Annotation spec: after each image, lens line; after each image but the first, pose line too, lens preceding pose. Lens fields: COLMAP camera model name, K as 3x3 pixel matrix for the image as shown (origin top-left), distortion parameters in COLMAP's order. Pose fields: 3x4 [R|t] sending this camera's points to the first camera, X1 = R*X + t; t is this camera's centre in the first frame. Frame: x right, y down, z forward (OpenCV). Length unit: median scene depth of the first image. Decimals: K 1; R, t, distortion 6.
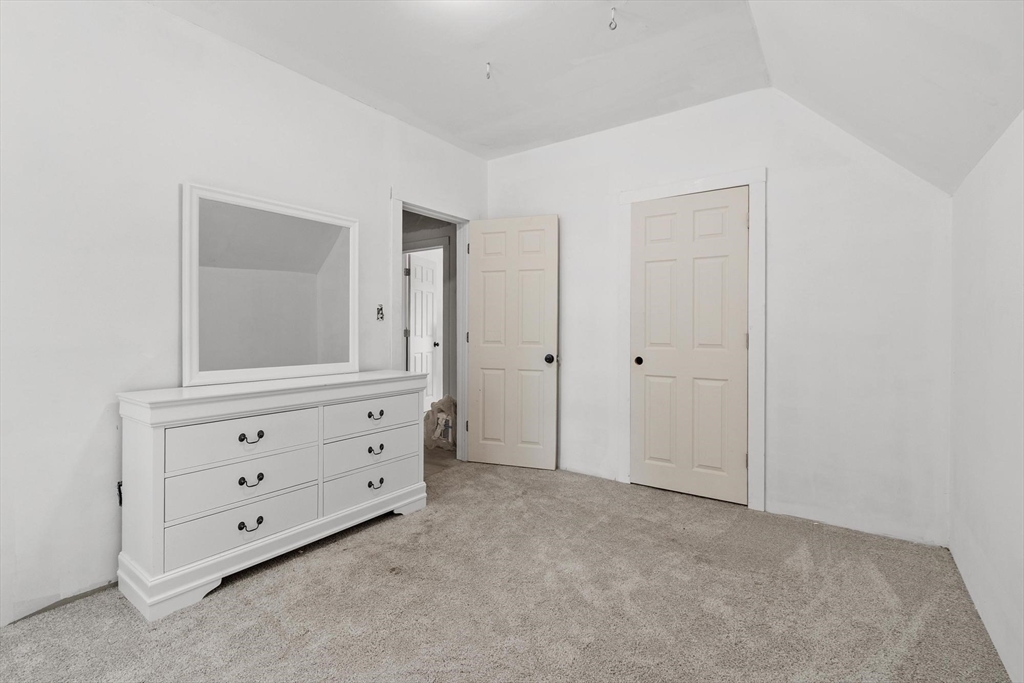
lens RADIAL K [[468.1, 0, 511.5], [0, 468.1, 324.4], [0, 0, 1]] dist [-0.001403, 0.001422]
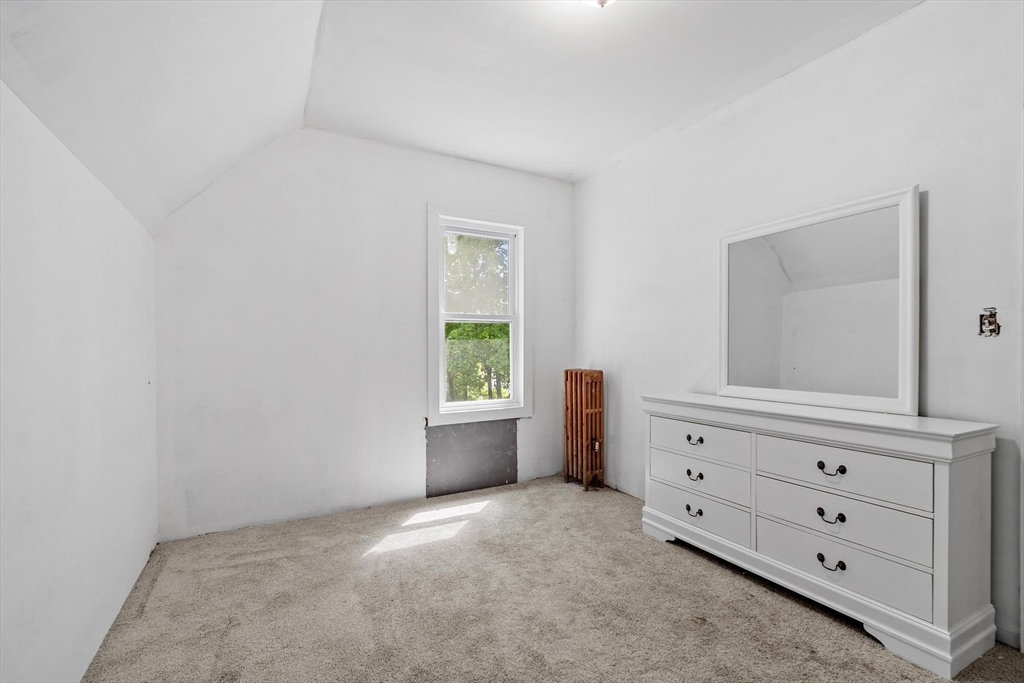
lens RADIAL K [[468.1, 0, 516.6], [0, 468.1, 351.9], [0, 0, 1]] dist [-0.001403, 0.001422]
pose [[-0.447542, -0.002717, -0.894259, 0.625914], [0.004927, 0.999973, -0.005504, 0.014177], [0.894249, -0.006869, -0.447516, 0.958685]]
